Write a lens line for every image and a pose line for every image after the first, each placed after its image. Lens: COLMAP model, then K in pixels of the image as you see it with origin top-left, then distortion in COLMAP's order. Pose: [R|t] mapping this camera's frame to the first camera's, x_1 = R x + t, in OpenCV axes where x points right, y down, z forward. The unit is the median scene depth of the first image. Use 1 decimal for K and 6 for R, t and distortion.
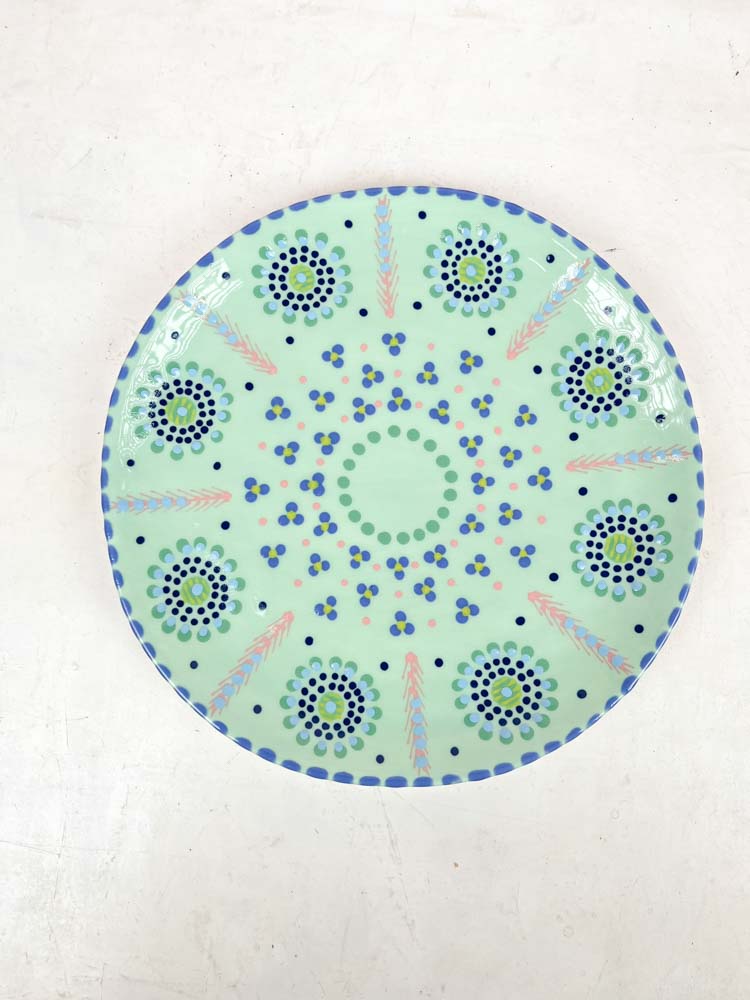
lens RADIAL K [[750.1, 0, 380.0], [0, 750.1, 490.7], [0, 0, 1]] dist [0.052744, -0.113273]
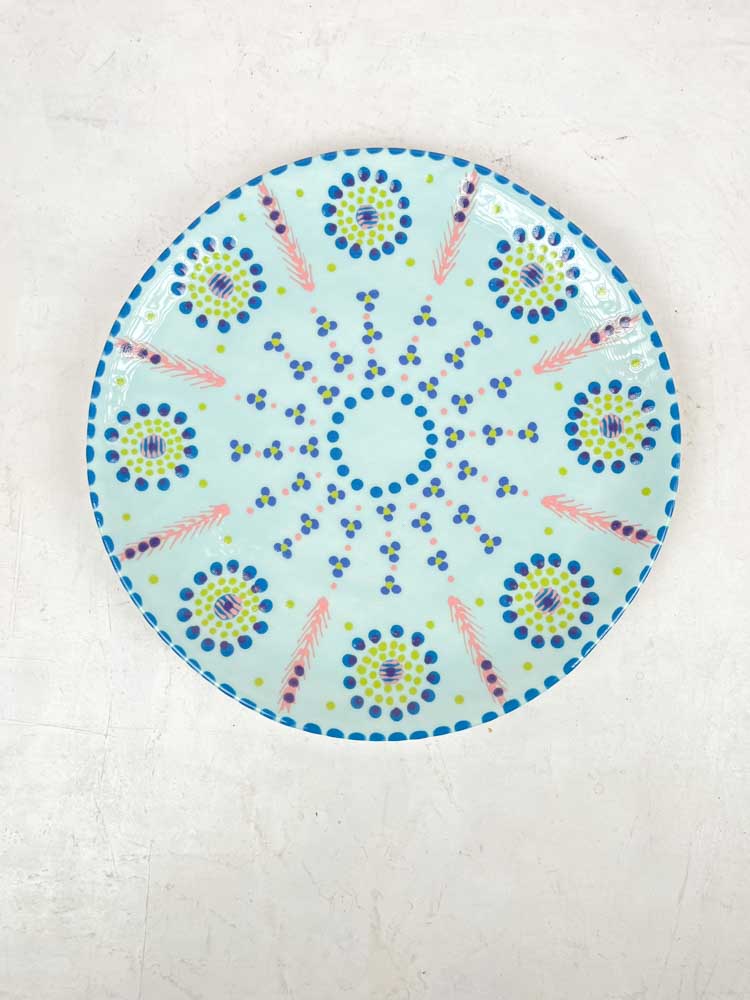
lens RADIAL K [[750.1, 0, 375.6], [0, 750.1, 500.1], [0, 0, 1]] dist [0.052744, -0.113273]
pose [[0.999392, -0.028660, 0.019871, -0.068497], [0.028374, 0.999492, 0.014515, 0.157659], [-0.020277, -0.013942, 0.999697, -0.036510]]
